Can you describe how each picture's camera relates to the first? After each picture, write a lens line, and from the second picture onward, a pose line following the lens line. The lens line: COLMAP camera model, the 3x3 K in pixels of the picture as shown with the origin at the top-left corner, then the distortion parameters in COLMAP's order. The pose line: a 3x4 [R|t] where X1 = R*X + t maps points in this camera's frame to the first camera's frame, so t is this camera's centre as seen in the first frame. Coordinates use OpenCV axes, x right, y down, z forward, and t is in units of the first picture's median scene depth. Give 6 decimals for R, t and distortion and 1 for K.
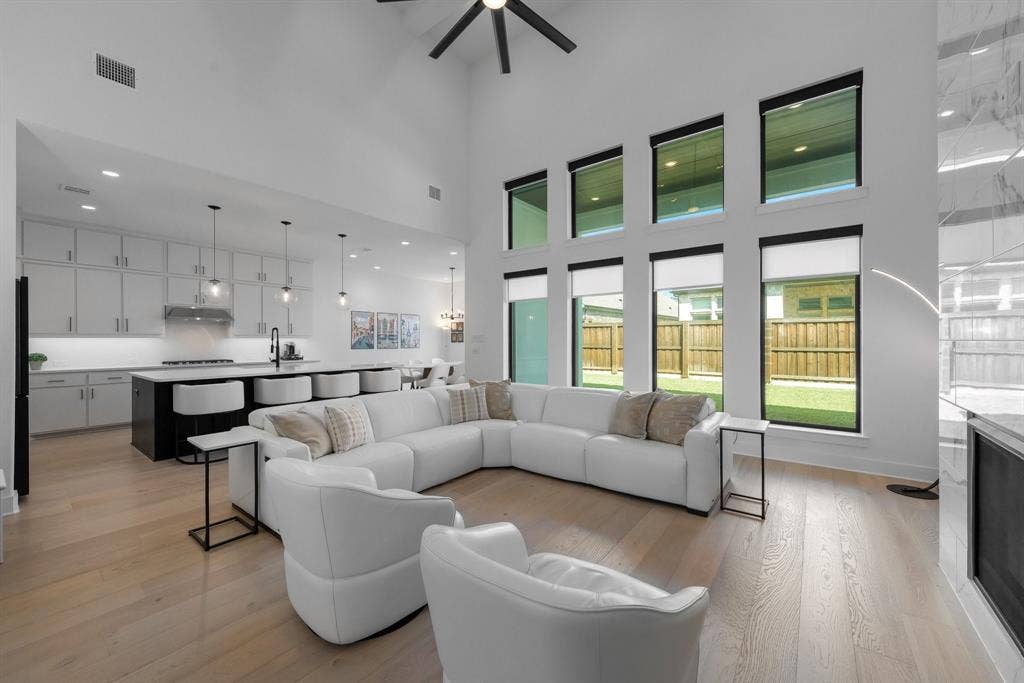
lens RADIAL K [[397.7, 0, 510.9], [0, 397.7, 340.0], [0, 0, 1]] dist [0.003330, -0.000106]
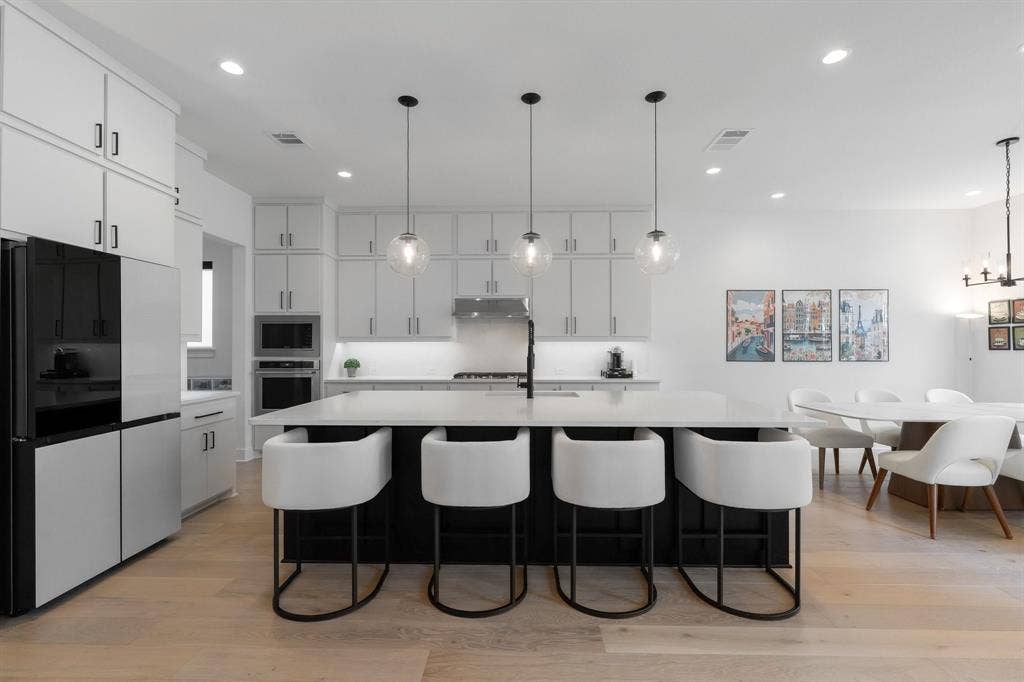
lens RADIAL K [[438.1, 0, 514.1], [0, 438.1, 344.3], [0, 0, 1]] dist [0.002850, -0.000172]
pose [[0.596098, -0.000866, -0.802911, -0.109992], [0.000650, 1.000000, -0.000596, 0.000336], [0.802911, -0.000166, 0.596098, 0.475445]]
